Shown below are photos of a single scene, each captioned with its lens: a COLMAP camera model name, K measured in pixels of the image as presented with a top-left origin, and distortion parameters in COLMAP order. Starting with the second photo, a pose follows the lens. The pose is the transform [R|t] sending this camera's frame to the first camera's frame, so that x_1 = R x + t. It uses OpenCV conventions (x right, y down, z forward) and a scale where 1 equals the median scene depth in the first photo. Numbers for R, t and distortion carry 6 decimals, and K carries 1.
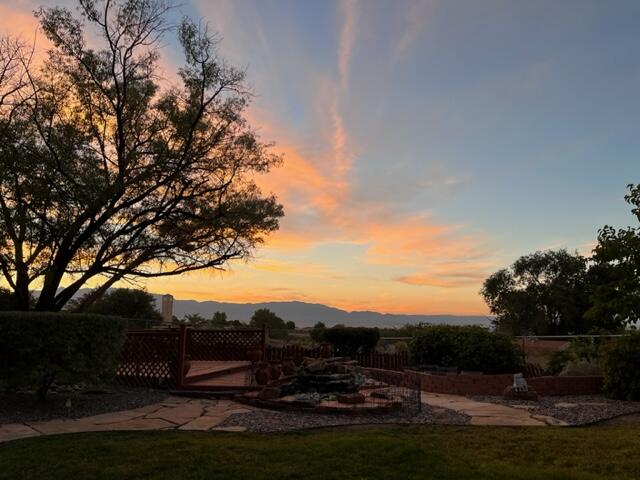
lens RADIAL K [[481.1, 0, 320.0], [0, 481.1, 240.0], [0, 0, 1]] dist [-0.001307, -0.000010]
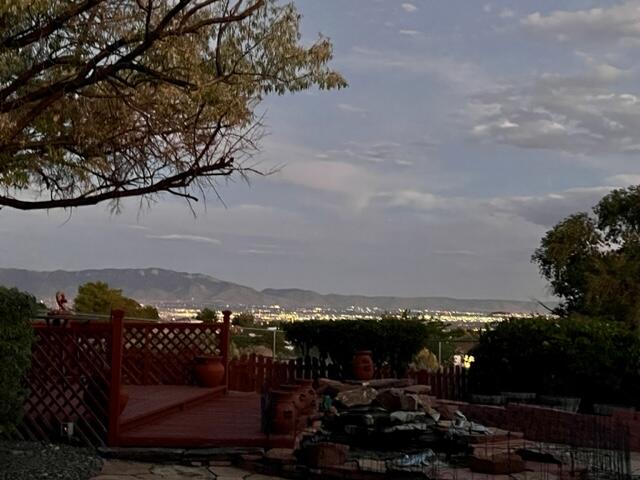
lens RADIAL K [[937.6, 0, 320.0], [0, 937.6, 240.0], [0, 0, 1]] dist [-0.000924, -0.015540]
pose [[0.991958, 0.020160, 0.124948, -0.039574], [-0.032068, 0.995052, 0.094040, 0.002595], [-0.122434, -0.097291, 0.987697, 0.014528]]
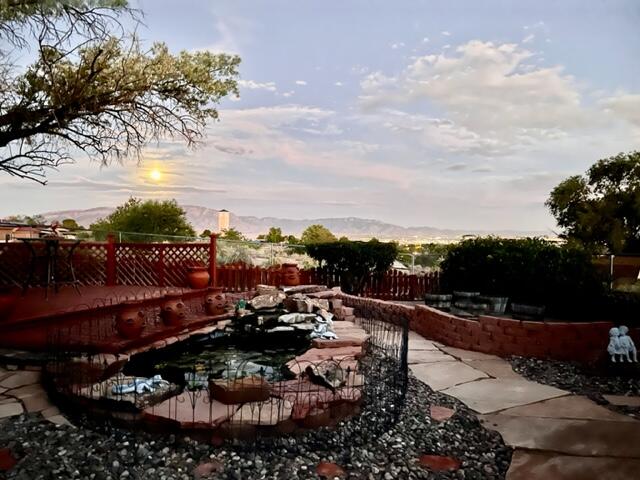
lens RADIAL K [[489.3, 0, 320.0], [0, 489.3, 240.0], [0, 0, 1]] dist [0.006719, 0.002332]
pose [[0.993750, -0.000646, -0.111628, 0.031087], [0.019959, 0.984897, 0.171988, 0.018348], [0.109831, -0.173141, 0.978754, 0.094282]]
